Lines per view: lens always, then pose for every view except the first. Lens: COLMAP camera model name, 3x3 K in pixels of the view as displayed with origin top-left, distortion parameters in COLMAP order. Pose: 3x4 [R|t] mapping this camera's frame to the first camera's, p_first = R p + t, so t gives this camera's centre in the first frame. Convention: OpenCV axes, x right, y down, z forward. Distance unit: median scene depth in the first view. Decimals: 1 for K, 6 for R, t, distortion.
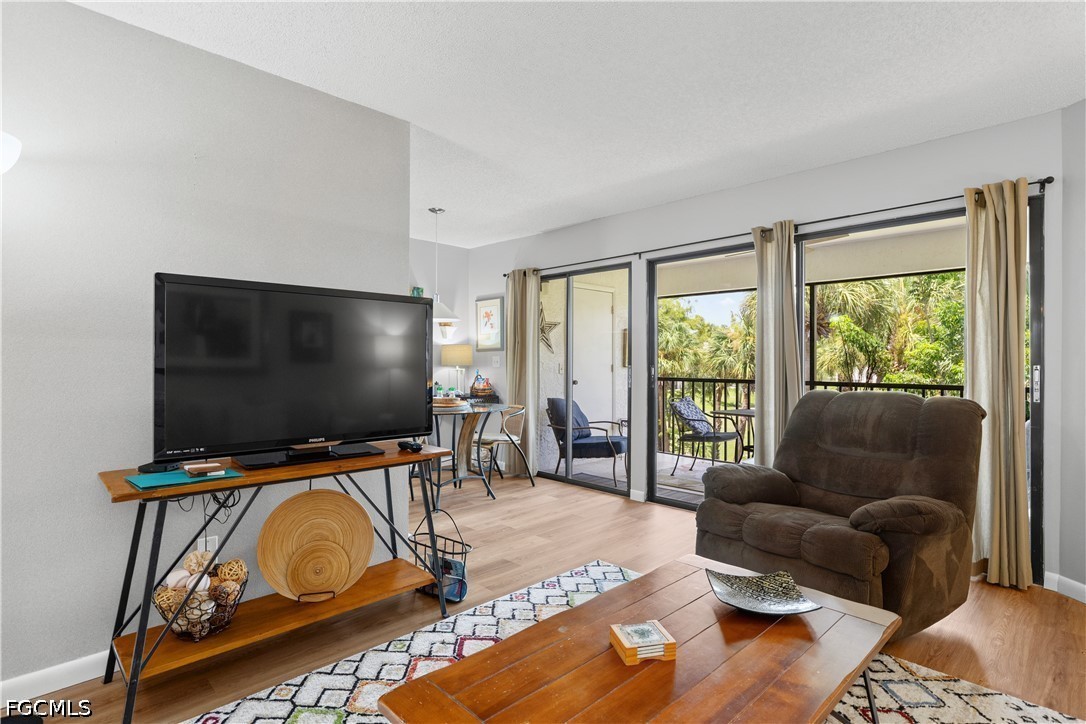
lens RADIAL K [[546.7, 0, 551.2], [0, 546.7, 360.2], [0, 0, 1]] dist [-0.000072, 0.000706]
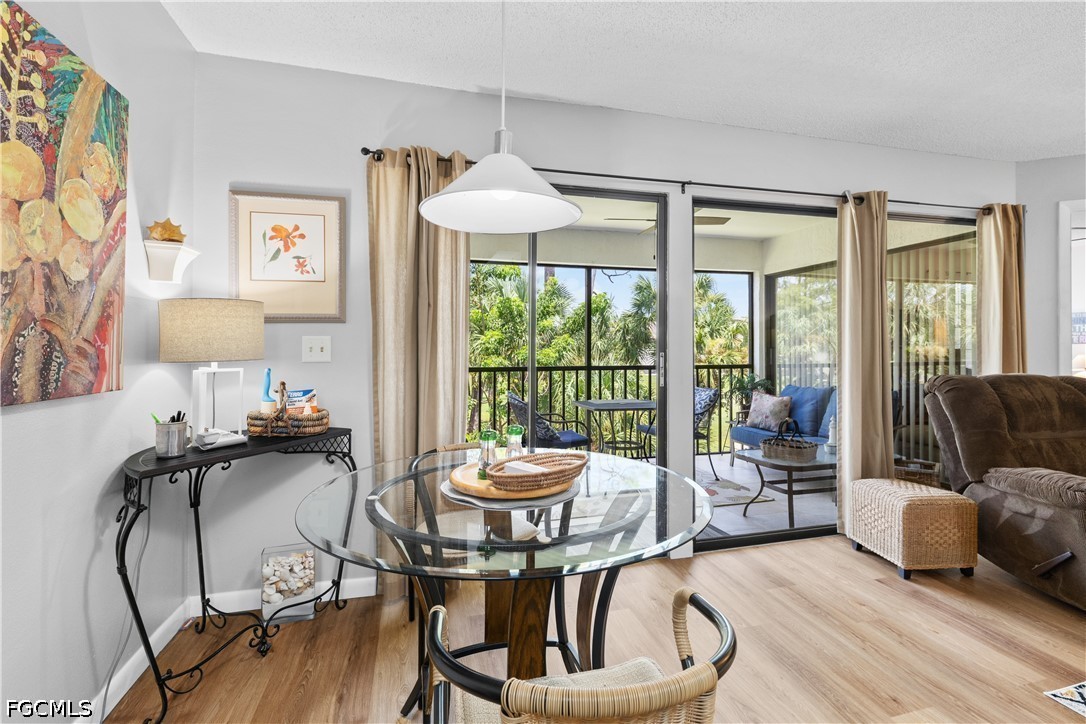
lens RADIAL K [[499.6, 0, 545.6], [0, 499.6, 342.7], [0, 0, 1]] dist [0.004743, 0.000808]
pose [[0.493454, 0.002179, 0.869769, -0.692383], [0.000867, 0.999995, -0.002998, -0.001634], [-0.869771, 0.002233, 0.493450, 1.303922]]
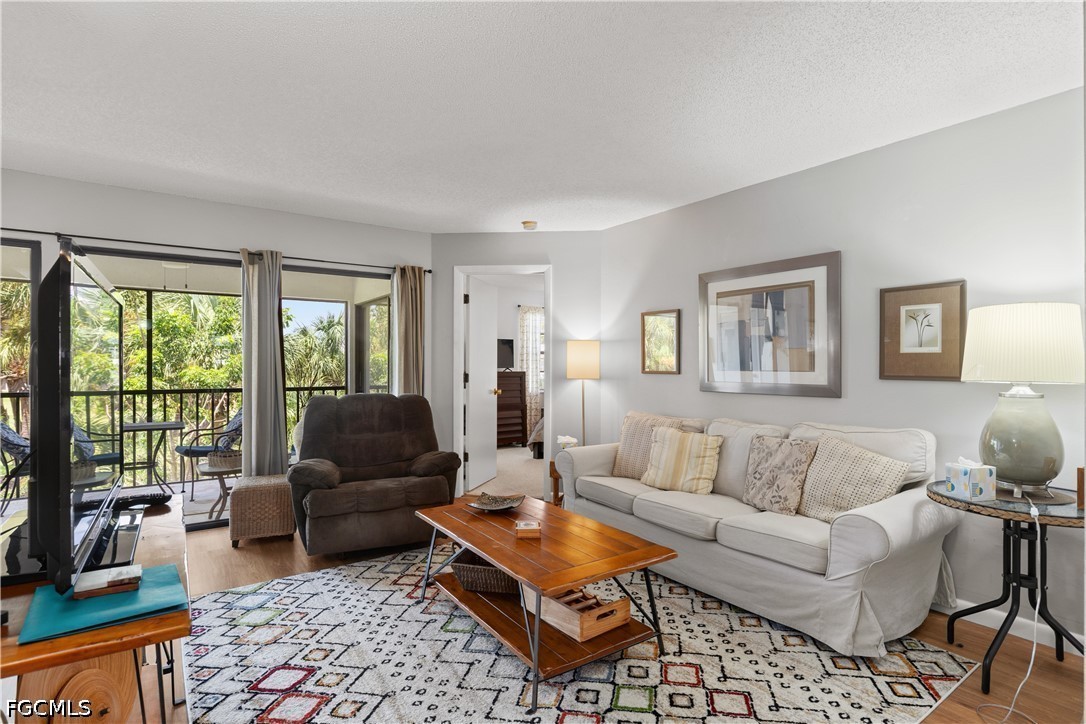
lens RADIAL K [[546.7, 0, 547.6], [0, 546.7, 365.6], [0, 0, 1]] dist [-0.000072, 0.000706]
pose [[0.174177, -0.004345, 0.984705, -0.742890], [-0.006033, 0.999967, 0.005479, -0.026353], [-0.984696, -0.006895, 0.174145, 0.278456]]
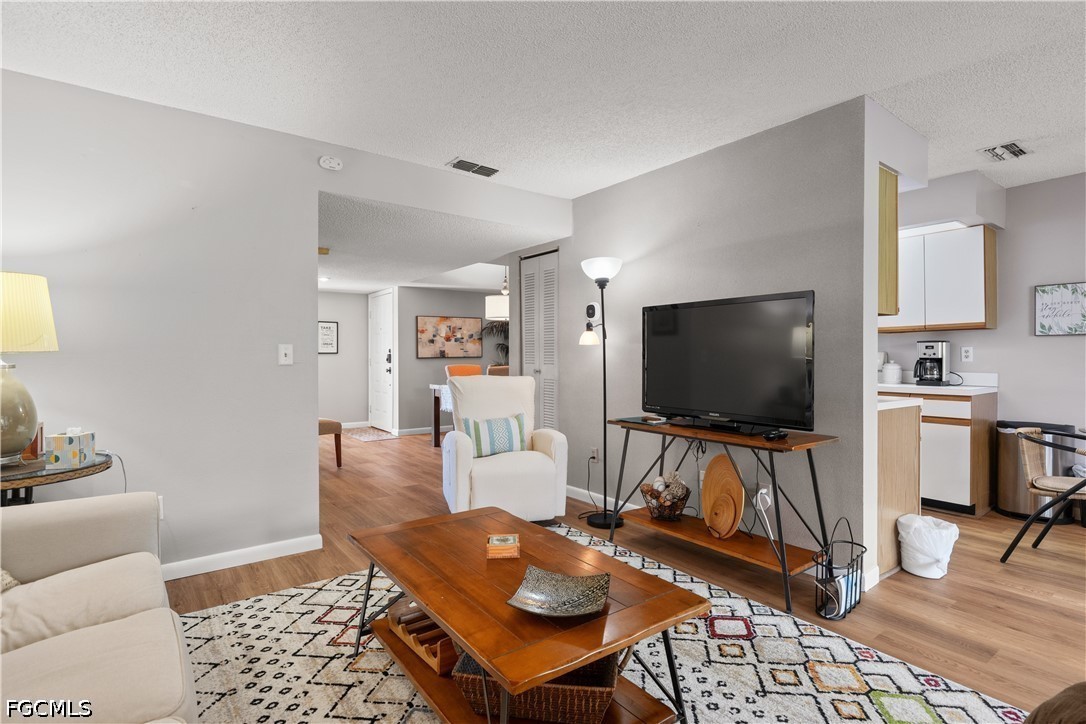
lens RADIAL K [[546.7, 0, 539.6], [0, 546.7, 353.9], [0, 0, 1]] dist [-0.000072, 0.000706]
pose [[-0.160548, -0.007595, -0.986999, 0.721863], [0.002656, 0.999963, -0.008126, 0.006002], [0.987024, -0.003926, -0.160522, 0.601406]]
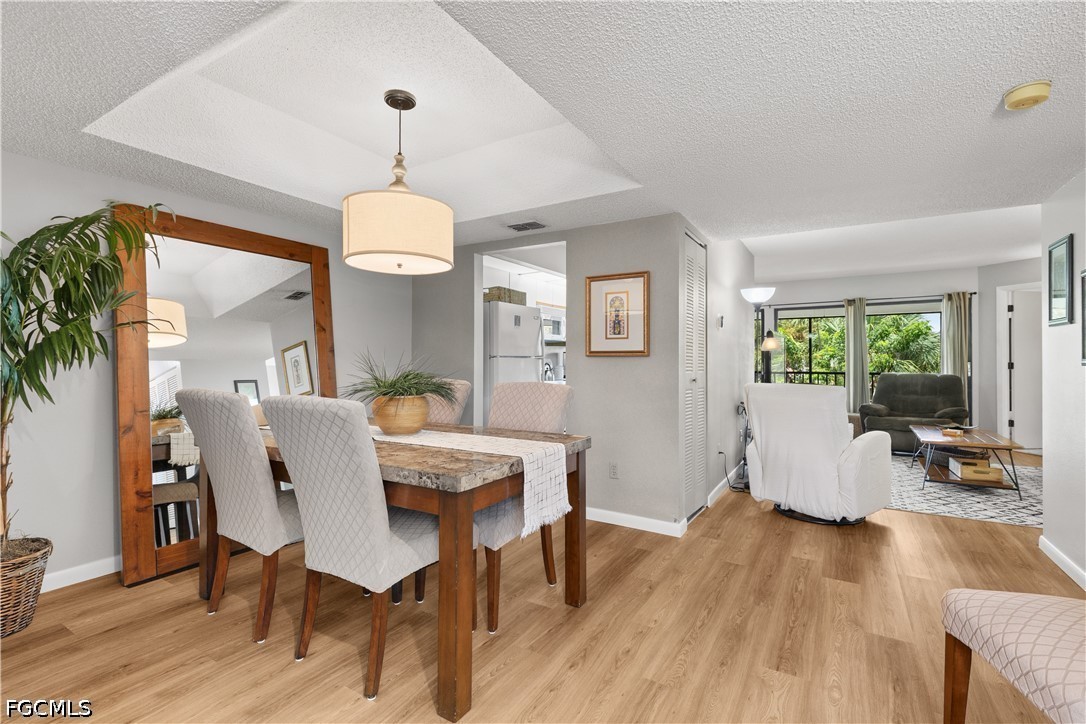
lens RADIAL K [[499.6, 0, 547.4], [0, 499.6, 361.7], [0, 0, 1]] dist [0.004743, 0.000808]
pose [[0.969295, -0.004704, 0.245854, -1.586190], [0.003599, 0.999981, 0.004943, -0.010926], [-0.245873, -0.003907, 0.969294, -0.792499]]
